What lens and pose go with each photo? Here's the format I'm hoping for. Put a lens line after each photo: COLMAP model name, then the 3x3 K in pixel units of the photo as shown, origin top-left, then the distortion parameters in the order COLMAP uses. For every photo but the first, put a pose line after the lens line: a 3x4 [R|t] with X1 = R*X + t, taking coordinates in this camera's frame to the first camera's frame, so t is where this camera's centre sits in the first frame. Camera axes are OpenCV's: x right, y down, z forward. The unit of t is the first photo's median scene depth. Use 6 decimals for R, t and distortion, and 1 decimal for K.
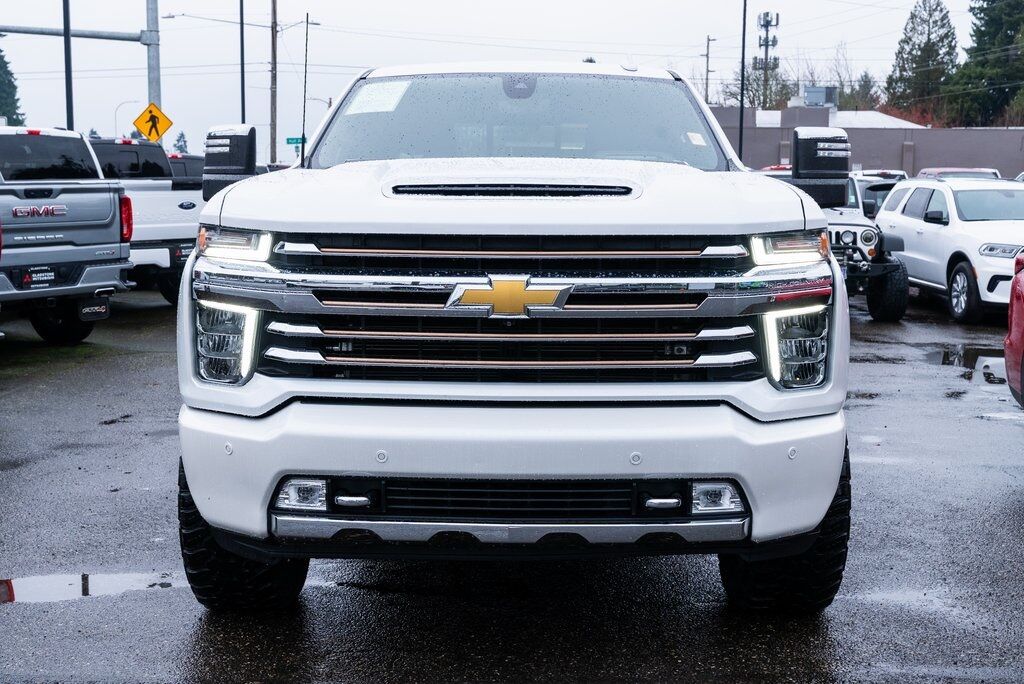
lens RADIAL K [[1252.9, 0, 511.5], [0, 1252.9, 347.8], [0, 0, 1]] dist [0.057493, 0.000000]
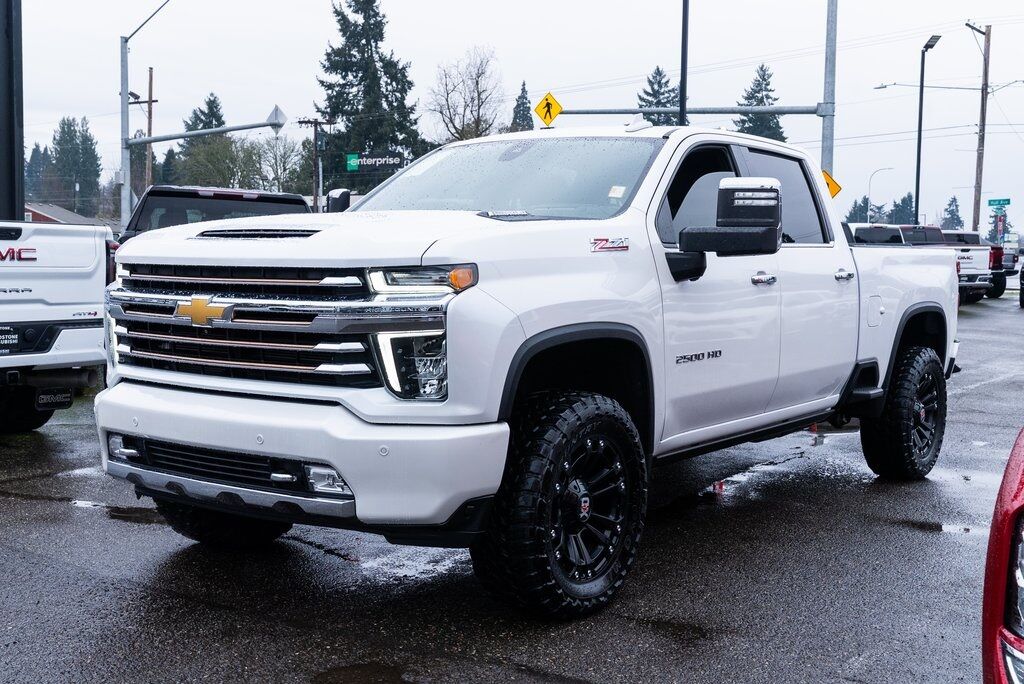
lens RADIAL K [[1243.0, 0, 512.3], [0, 1243.0, 338.1], [0, 0, 1]] dist [-0.006014, 0.000000]
pose [[0.817299, 0.042349, -0.574655, 0.999264], [-0.075288, 0.996594, -0.033634, 0.007735], [0.571274, 0.070754, 0.817704, 0.093800]]
